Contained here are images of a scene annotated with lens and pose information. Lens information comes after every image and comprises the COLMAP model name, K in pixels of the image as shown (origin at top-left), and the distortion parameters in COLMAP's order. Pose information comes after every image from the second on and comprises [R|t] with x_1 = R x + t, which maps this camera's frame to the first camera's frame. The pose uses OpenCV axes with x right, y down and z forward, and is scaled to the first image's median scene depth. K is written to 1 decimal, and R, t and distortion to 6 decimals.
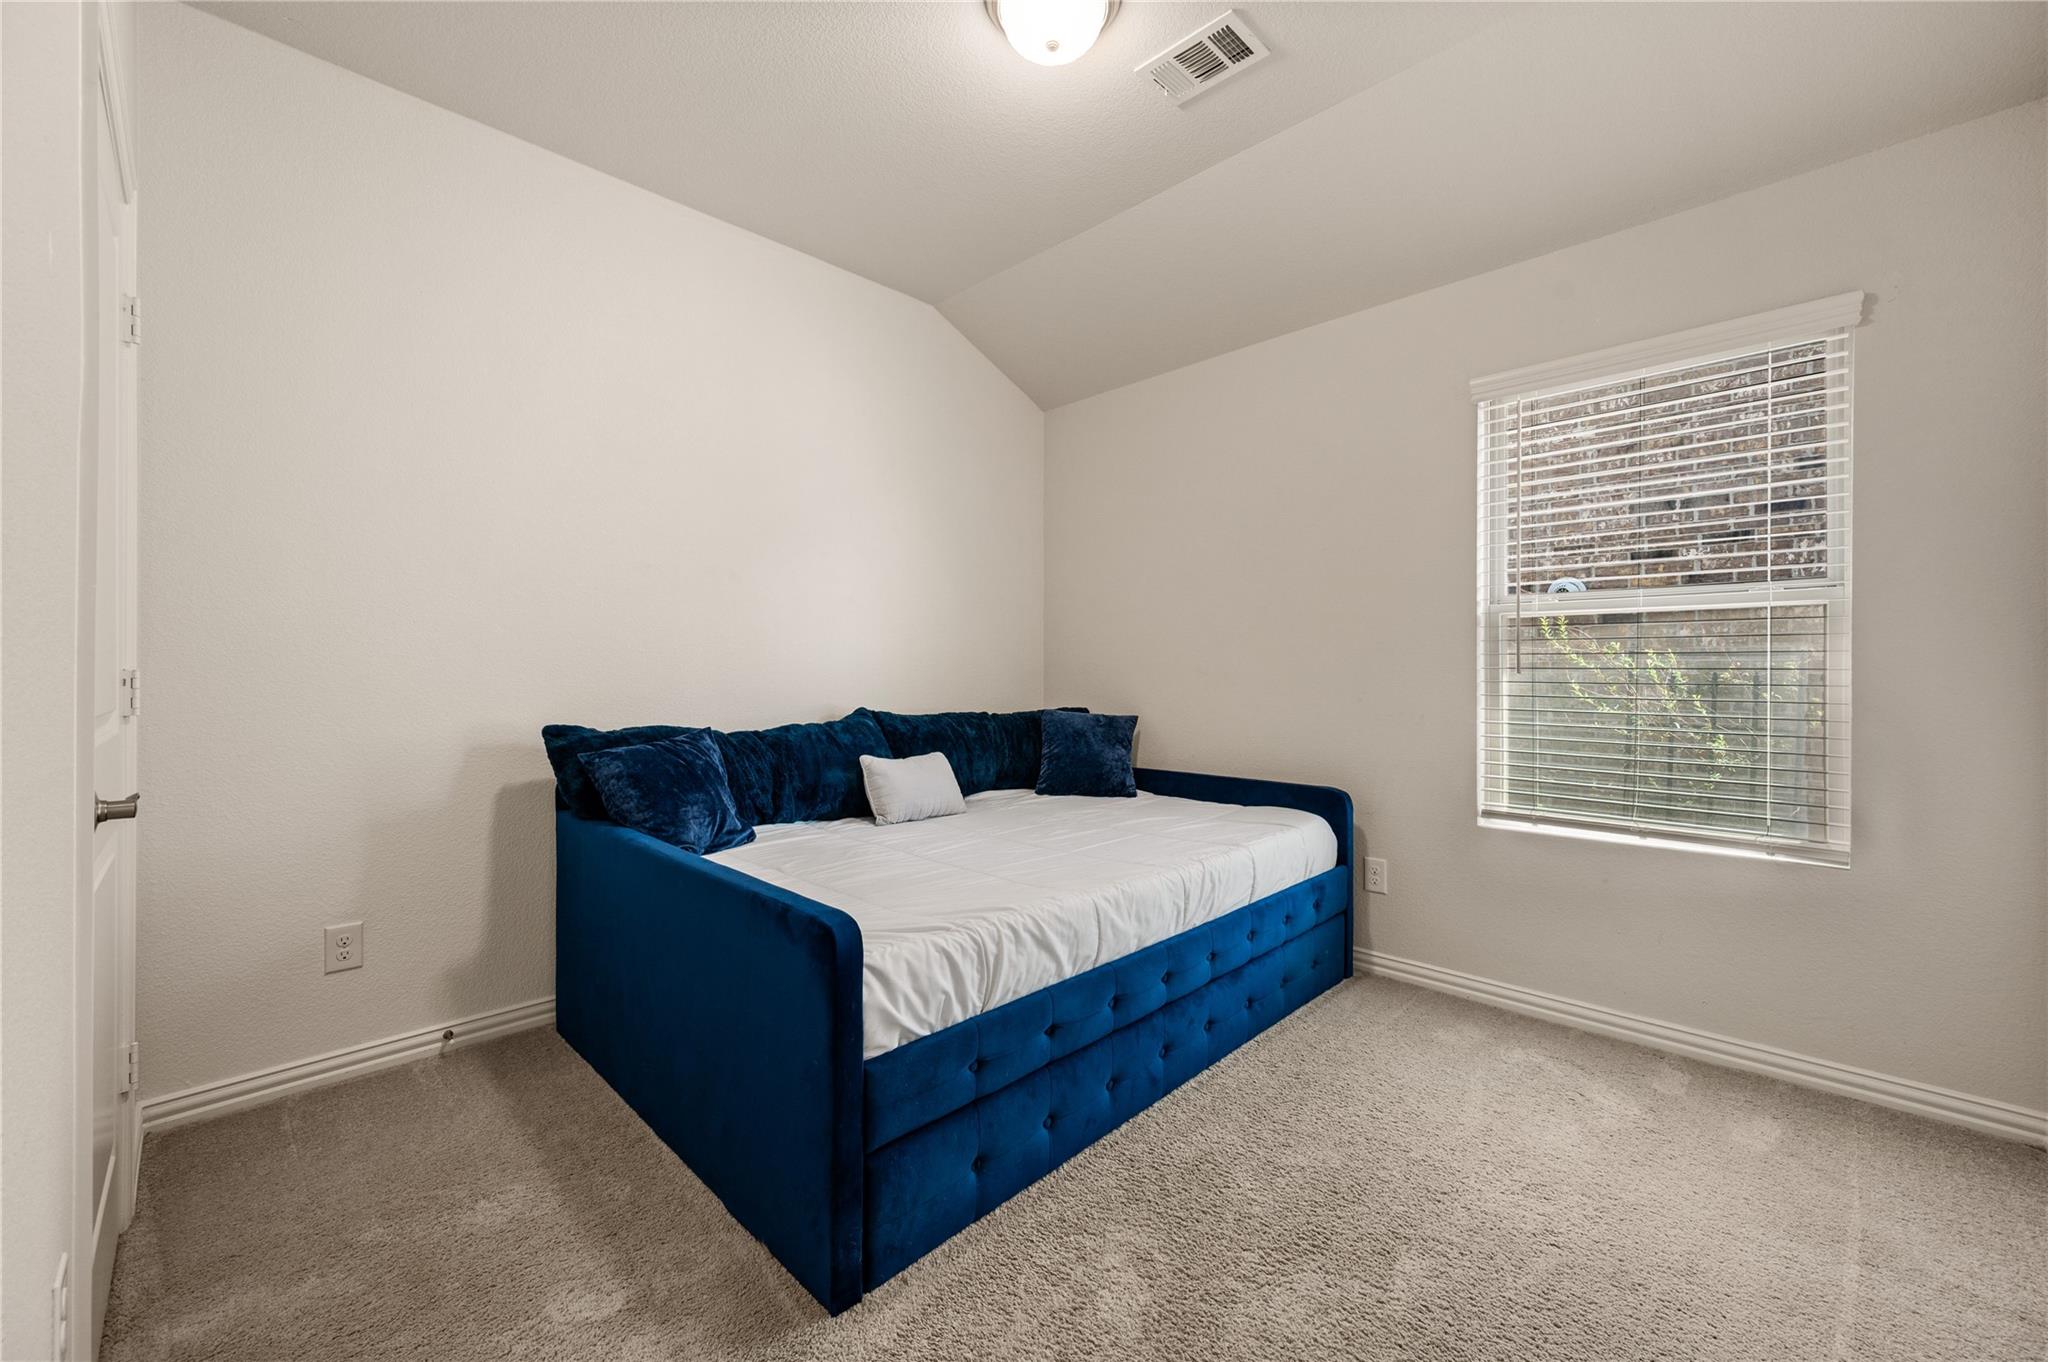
lens RADIAL K [[810.9, 0, 1017.4], [0, 810.9, 671.1], [0, 0, 1]] dist [0.000099, 0.000120]
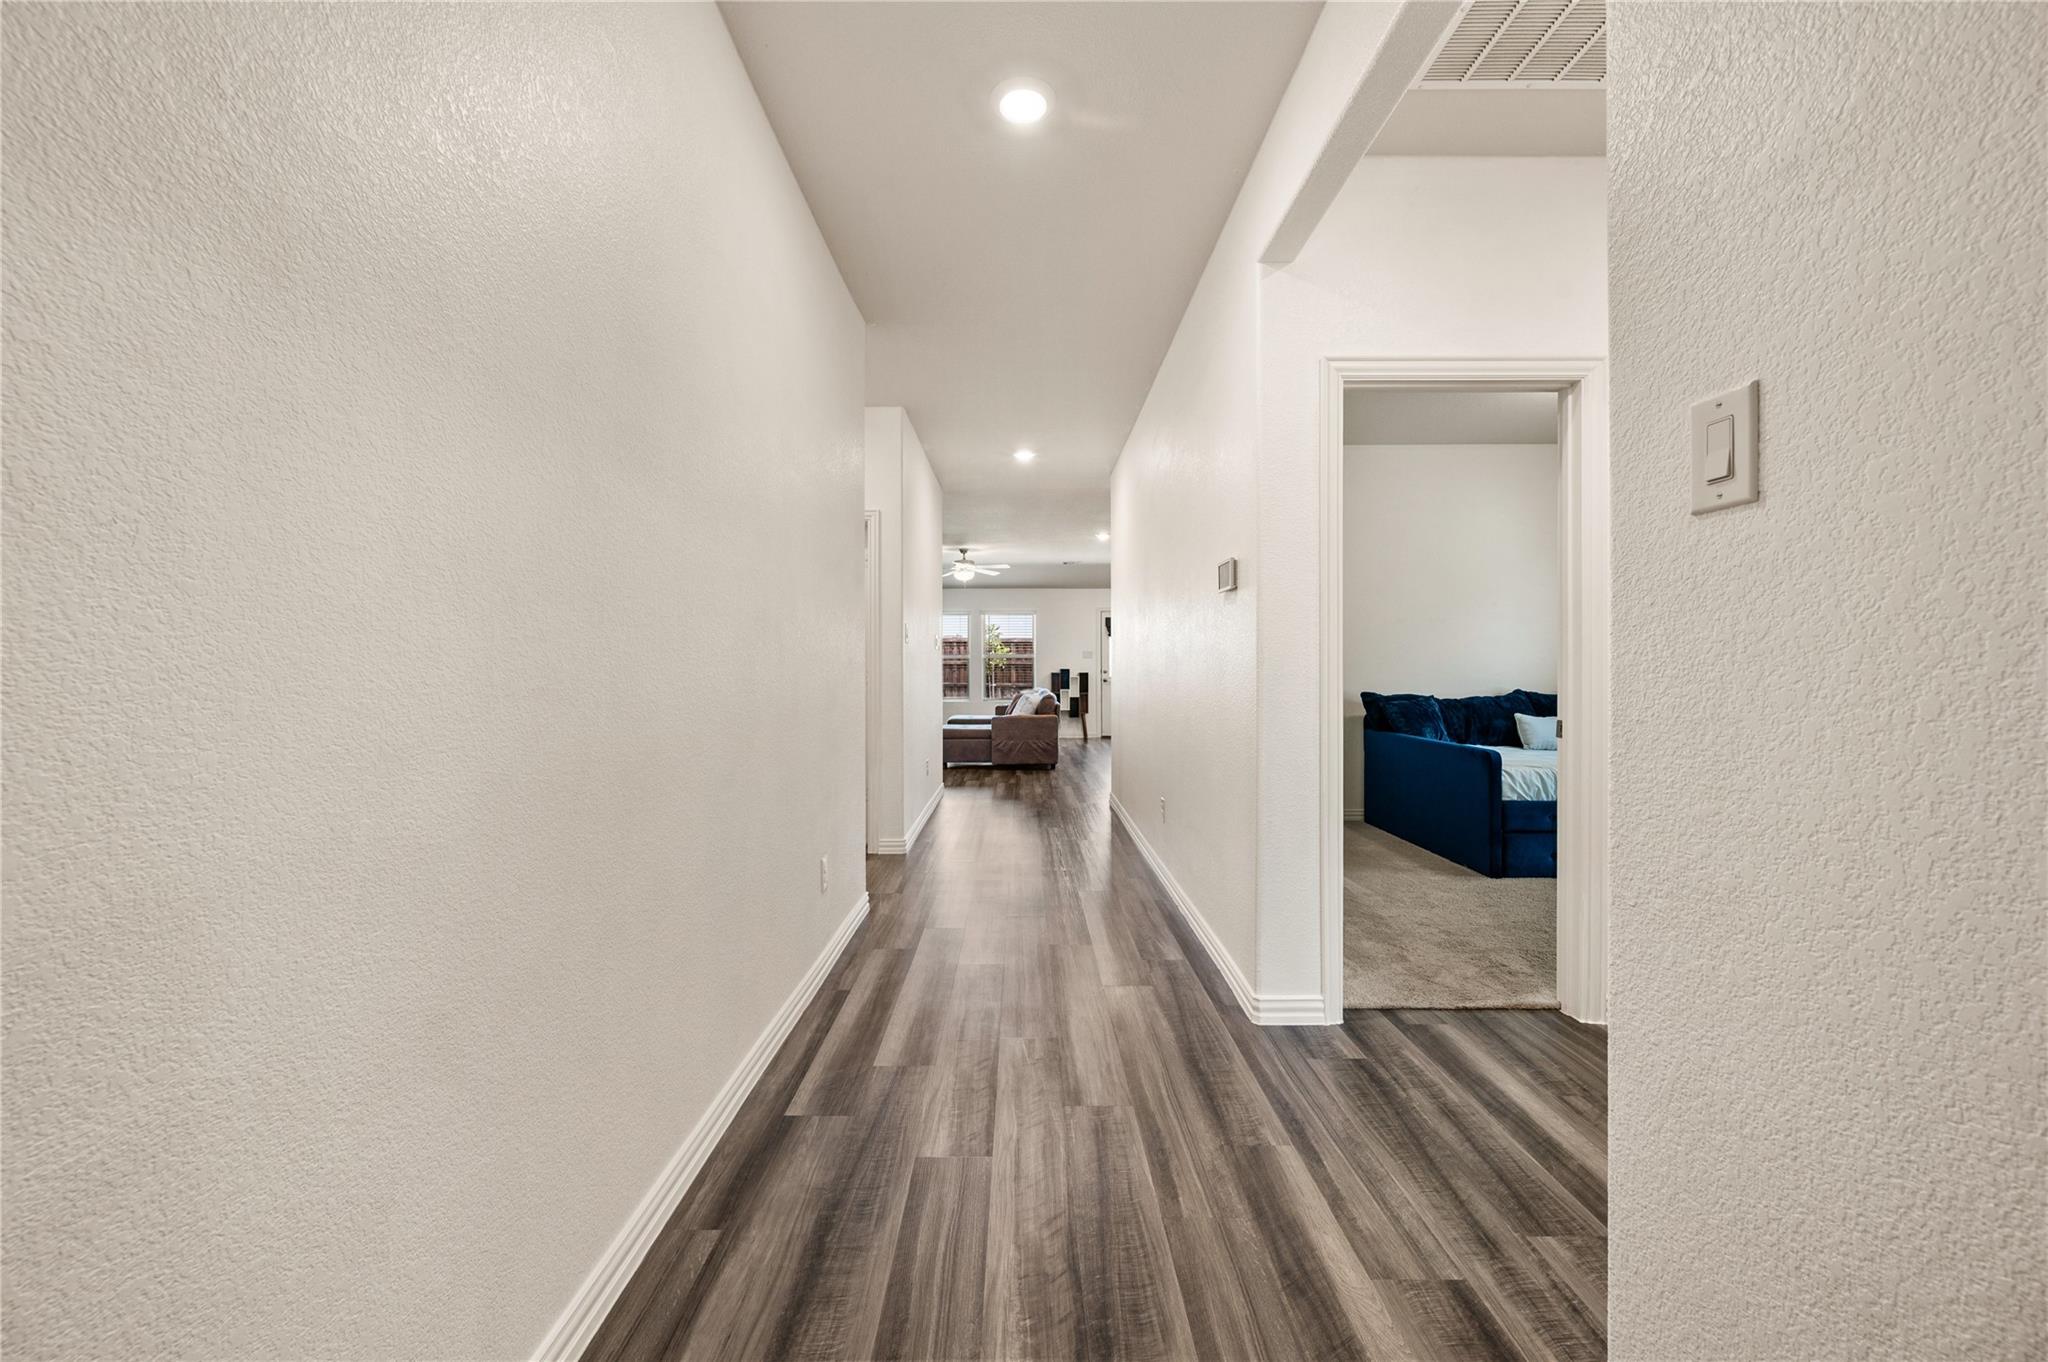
lens RADIAL K [[810.9, 0, 1017.4], [0, 810.9, 671.1], [0, 0, 1]] dist [0.000099, 0.000120]
pose [[0.707869, 0.001349, -0.706343, 0.377948], [0.000036, 0.999998, 0.001947, 0.001306], [0.706344, -0.001404, 0.707867, -1.368195]]
